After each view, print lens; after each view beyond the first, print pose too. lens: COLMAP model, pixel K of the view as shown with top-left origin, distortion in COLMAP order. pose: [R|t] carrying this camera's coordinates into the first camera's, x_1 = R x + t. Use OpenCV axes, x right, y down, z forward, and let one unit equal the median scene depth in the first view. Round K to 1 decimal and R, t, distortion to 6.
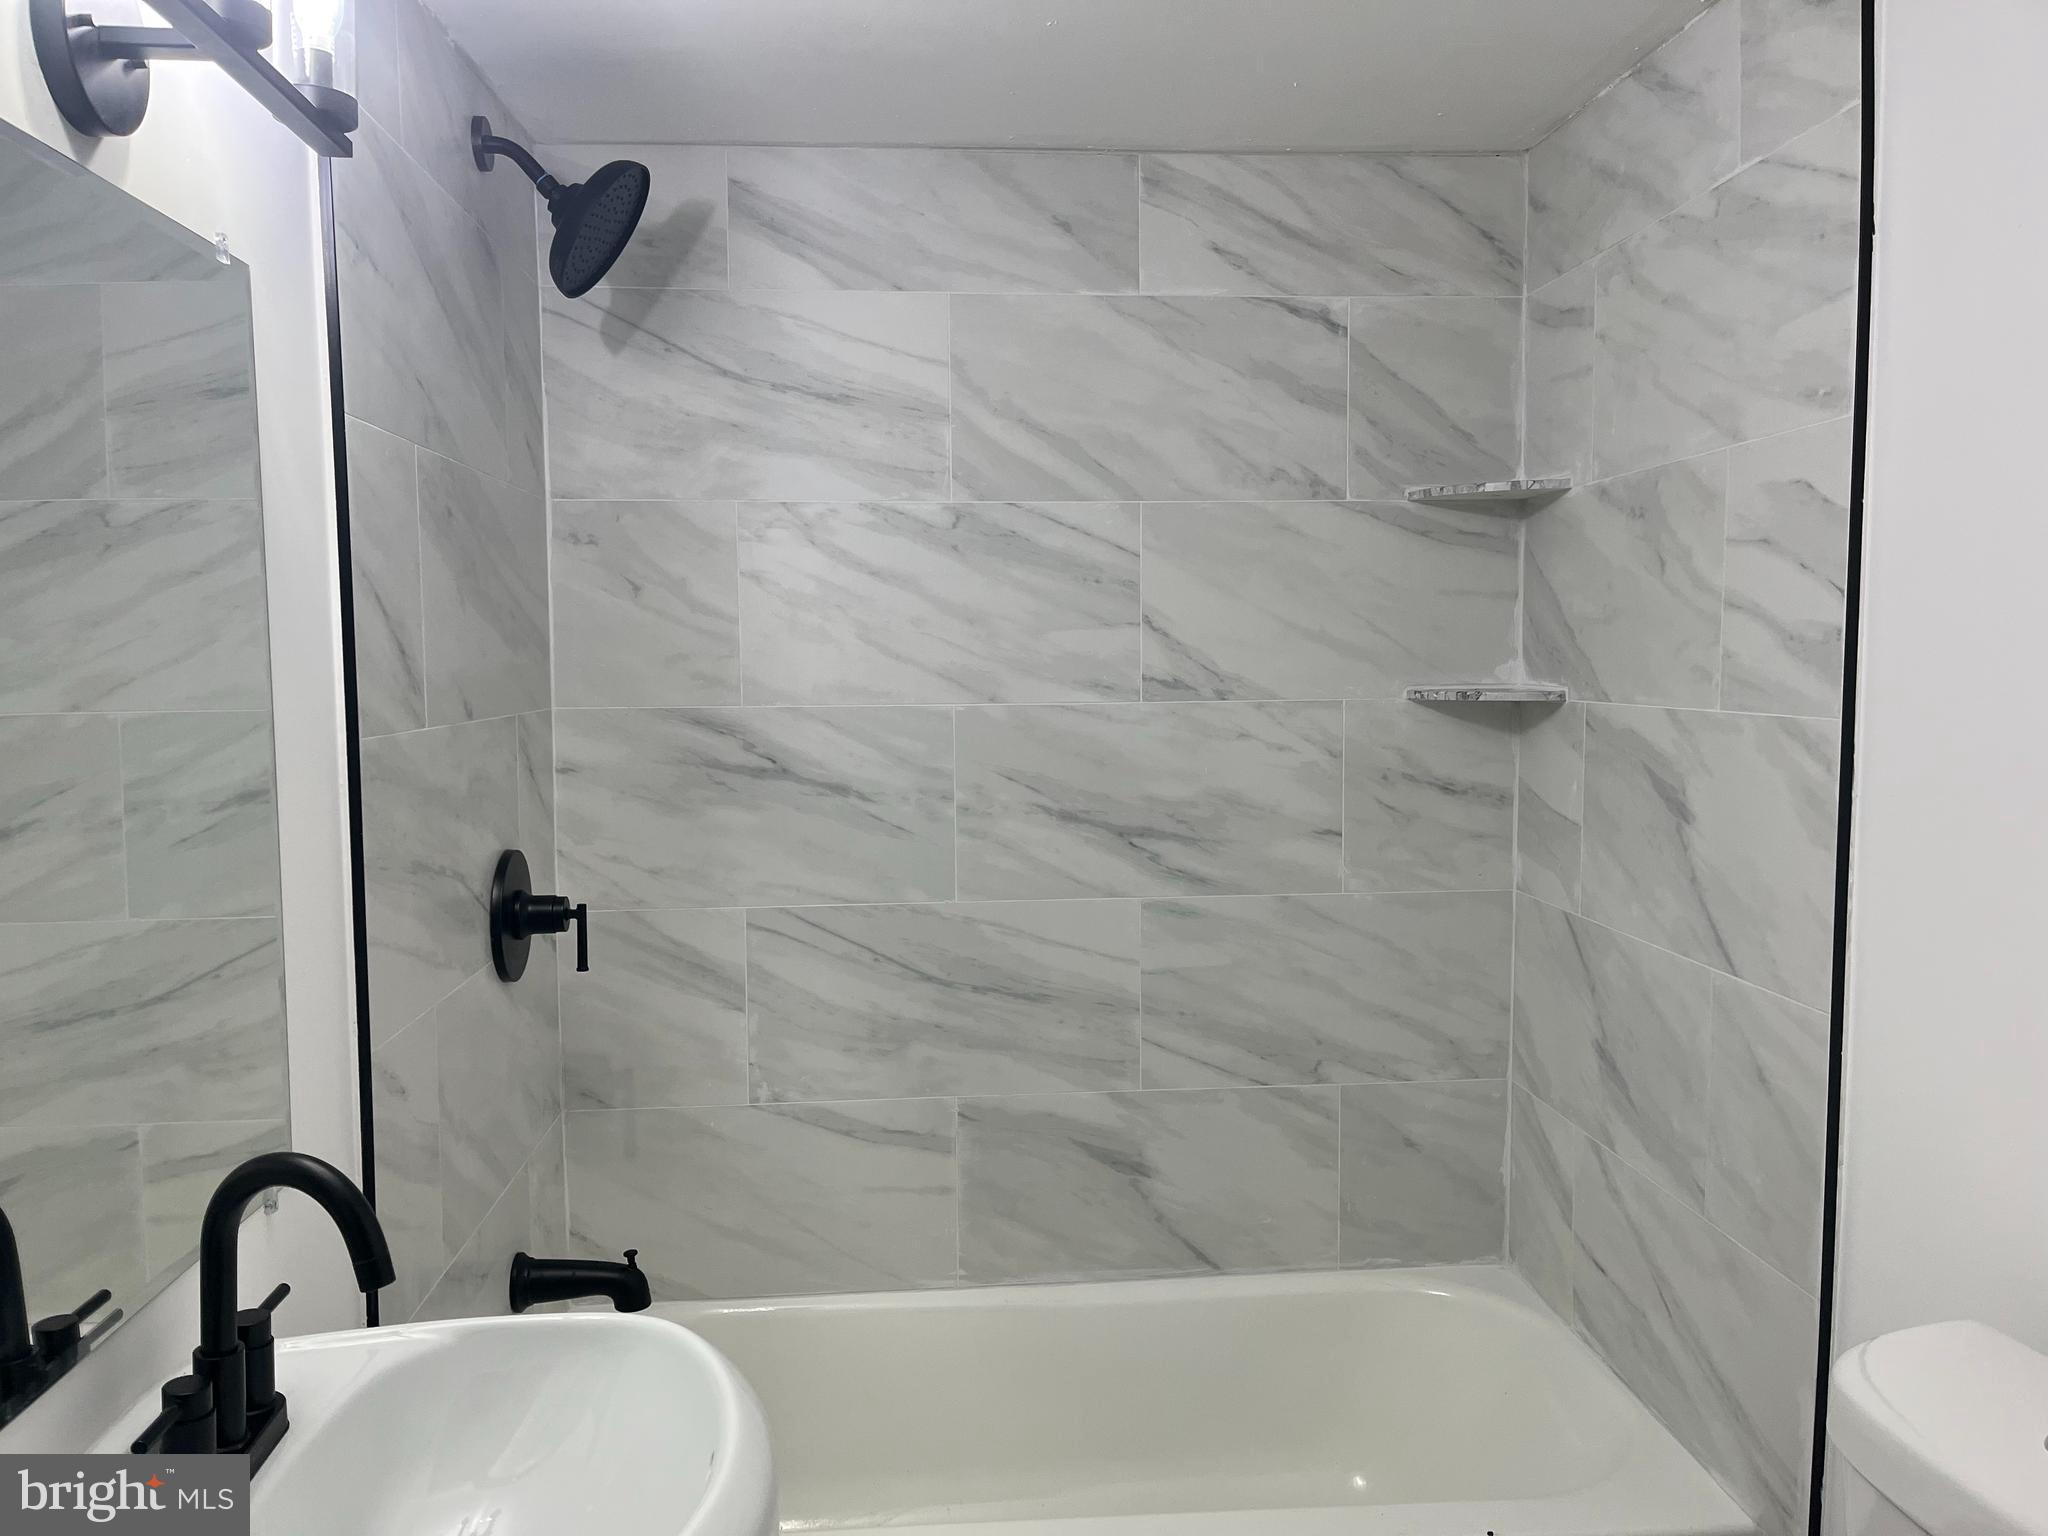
lens RADIAL K [[1538.7, 0, 1023.3], [0, 1538.7, 811.6], [0, 0, 1]] dist [0.068448, -0.094643]
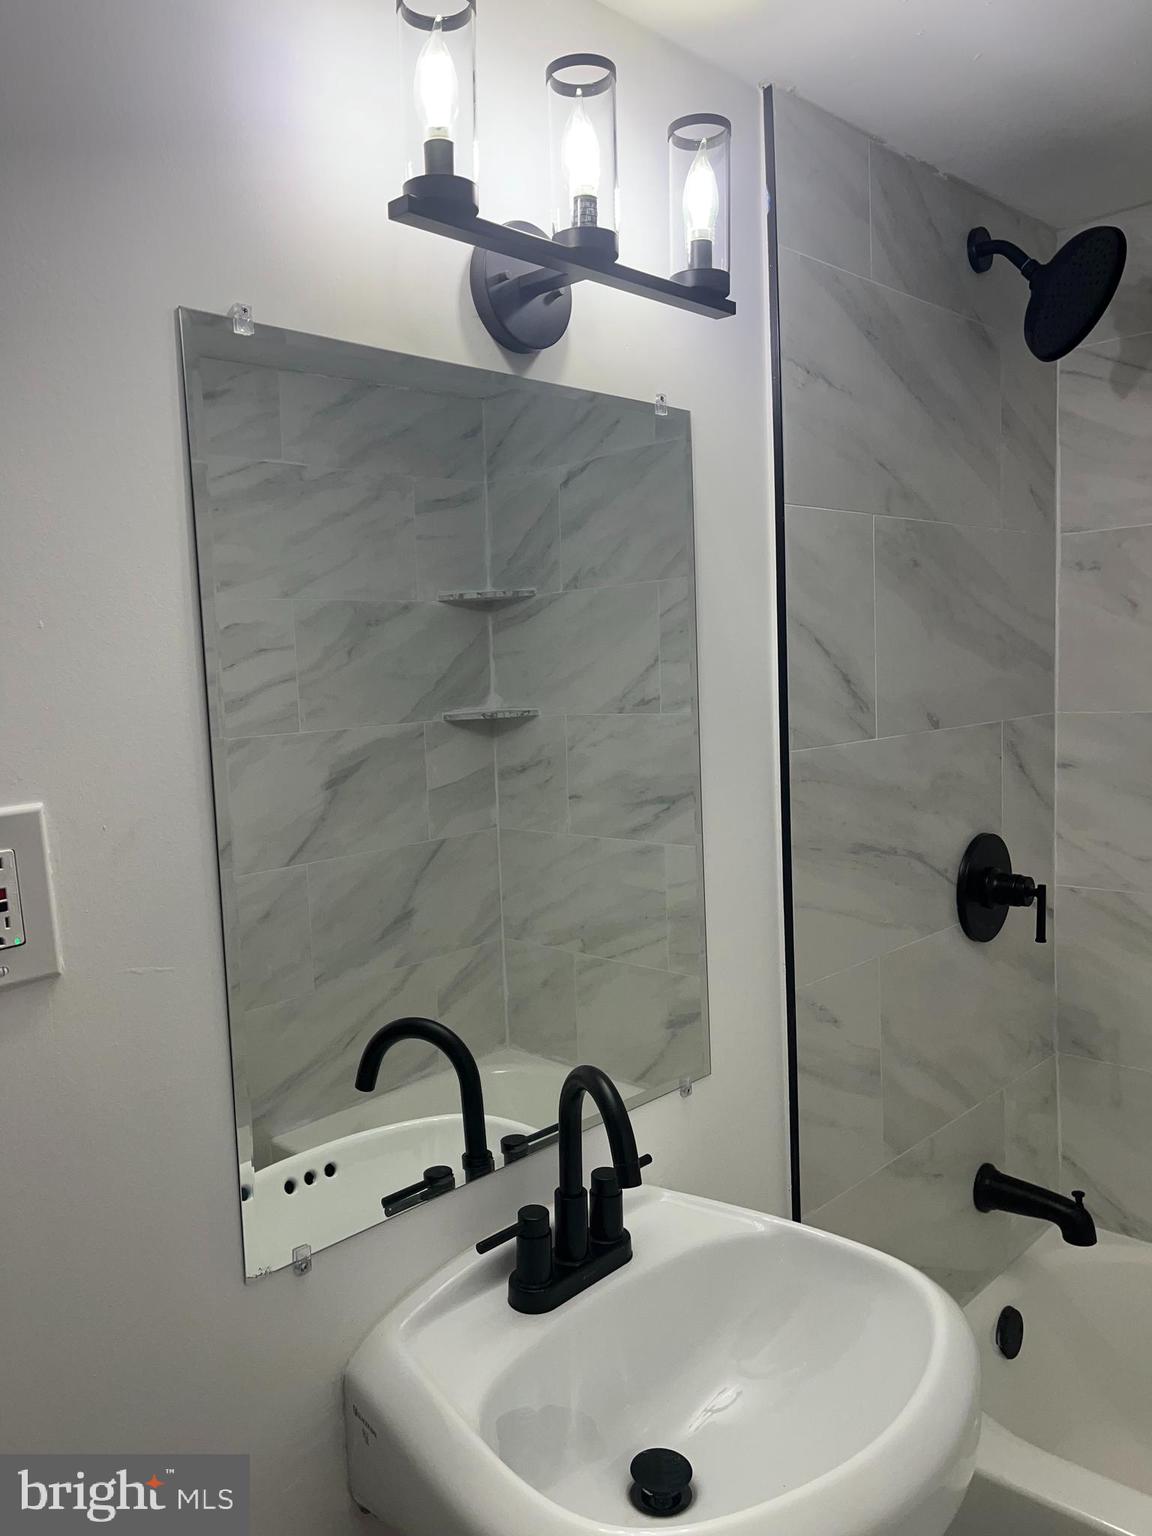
lens RADIAL K [[1177.7, 0, 574.8], [0, 1177.7, 786.6], [0, 0, 1]] dist [0.013101, 0.003251]
pose [[0.652106, 0.052326, -0.756320, 0.161615], [-0.036086, 0.998627, 0.037976, -0.037039], [0.757269, 0.002528, 0.653098, 0.163549]]
